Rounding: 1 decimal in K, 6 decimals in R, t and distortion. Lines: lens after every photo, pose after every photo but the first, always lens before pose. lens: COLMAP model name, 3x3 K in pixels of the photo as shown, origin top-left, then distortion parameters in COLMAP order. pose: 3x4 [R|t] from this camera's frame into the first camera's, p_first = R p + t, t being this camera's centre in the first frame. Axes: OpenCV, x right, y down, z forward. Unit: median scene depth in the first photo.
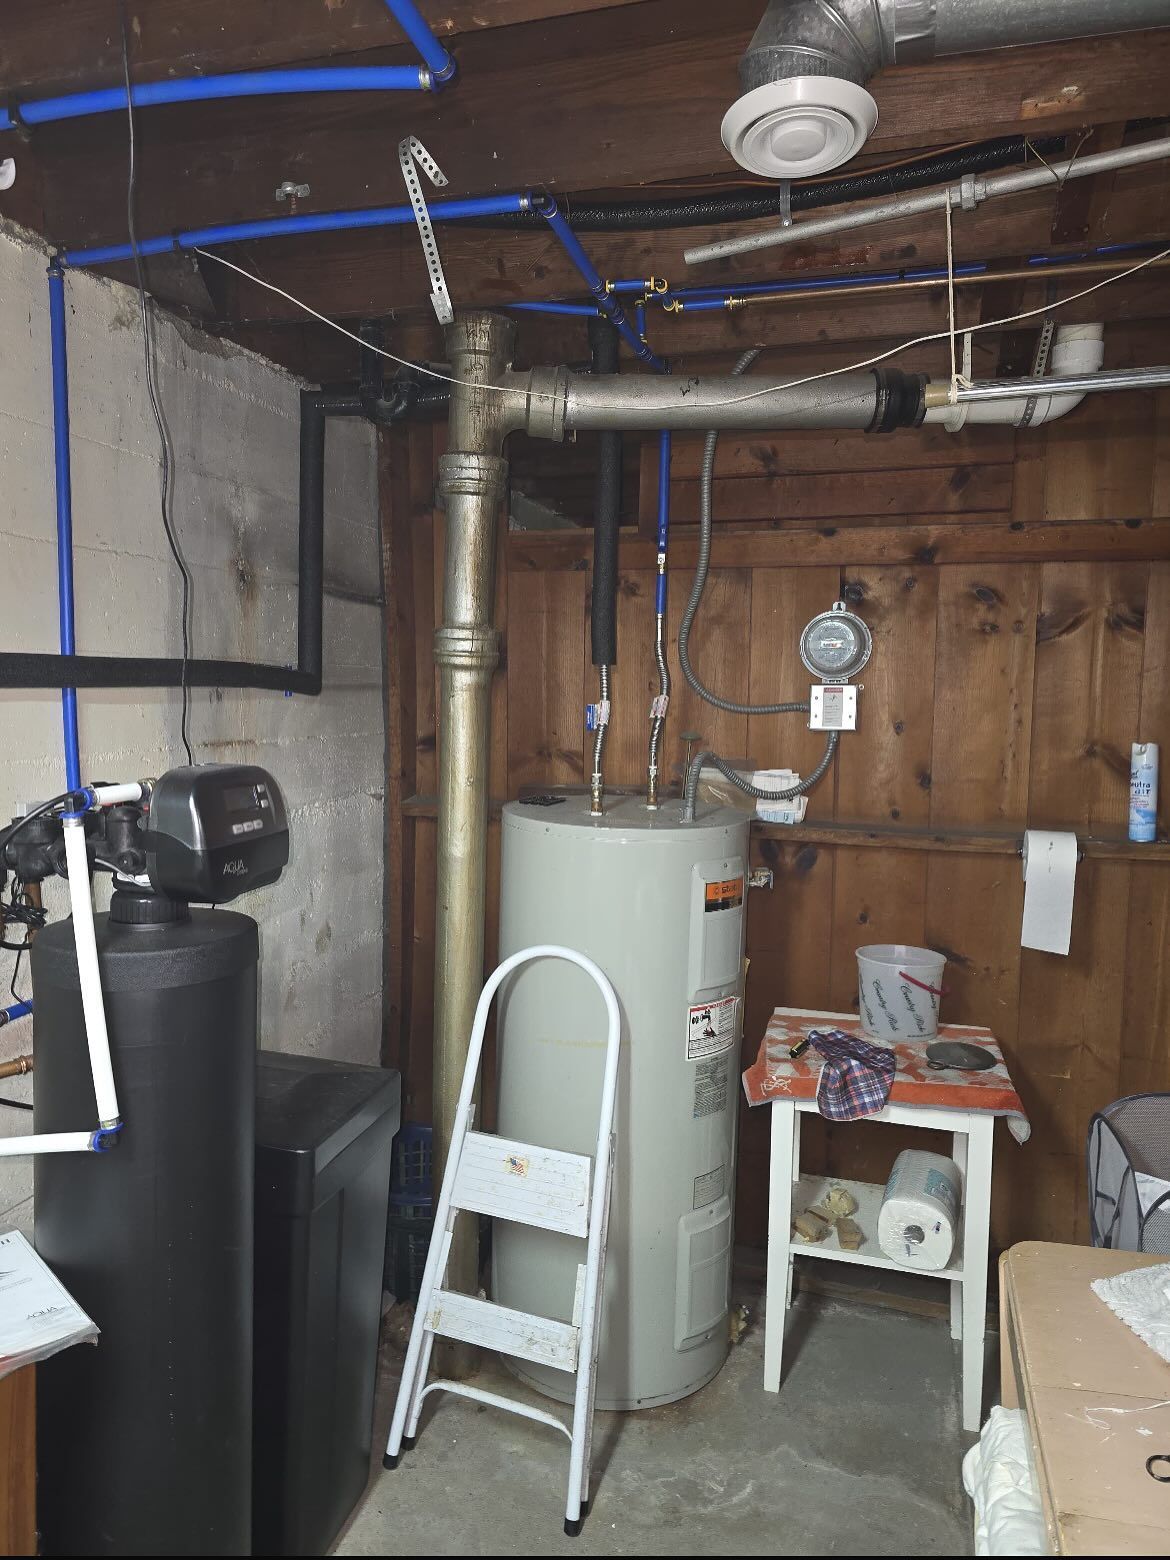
lens RADIAL K [[1032.8, 0, 567.6], [0, 1032.8, 769.3], [0, 0, 1]] dist [0.086122, -0.094020]
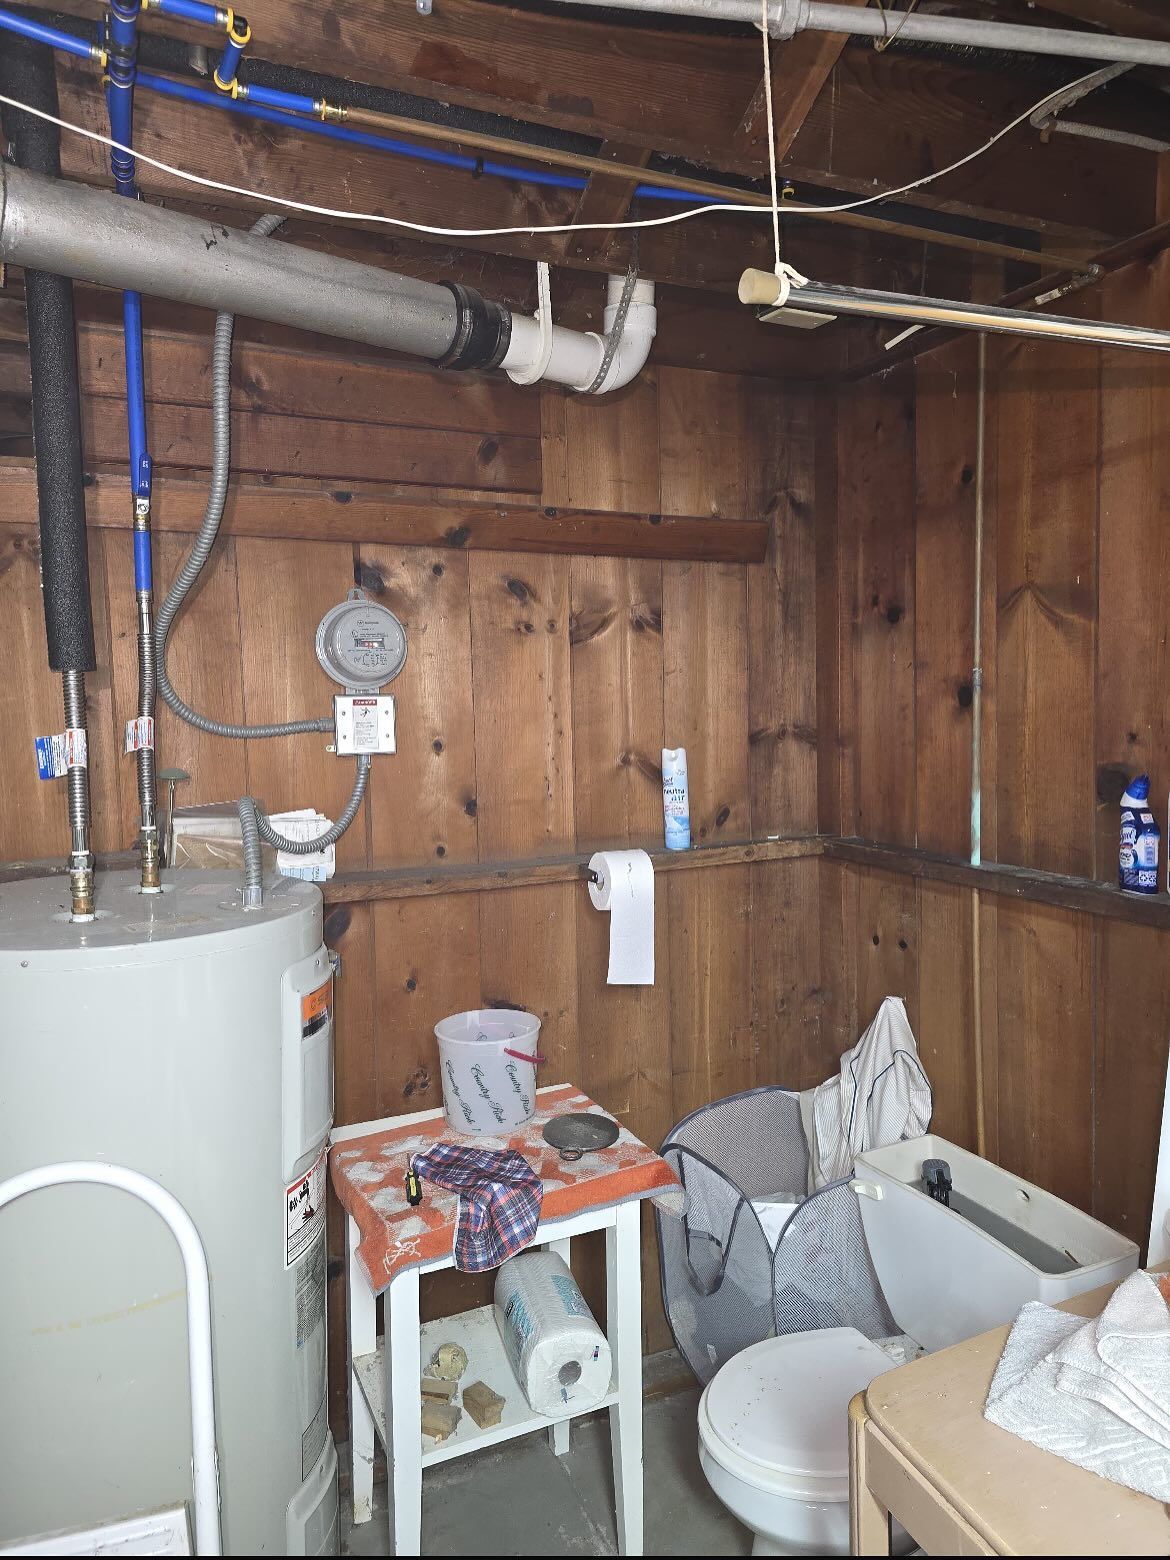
lens RADIAL K [[1032.8, 0, 567.6], [0, 1032.8, 769.3], [0, 0, 1]] dist [0.086122, -0.094020]
pose [[0.755707, -0.071942, 0.650947, -0.141018], [0.077217, 0.996803, 0.020522, -0.031260], [-0.650342, 0.034756, 0.758846, 0.323011]]
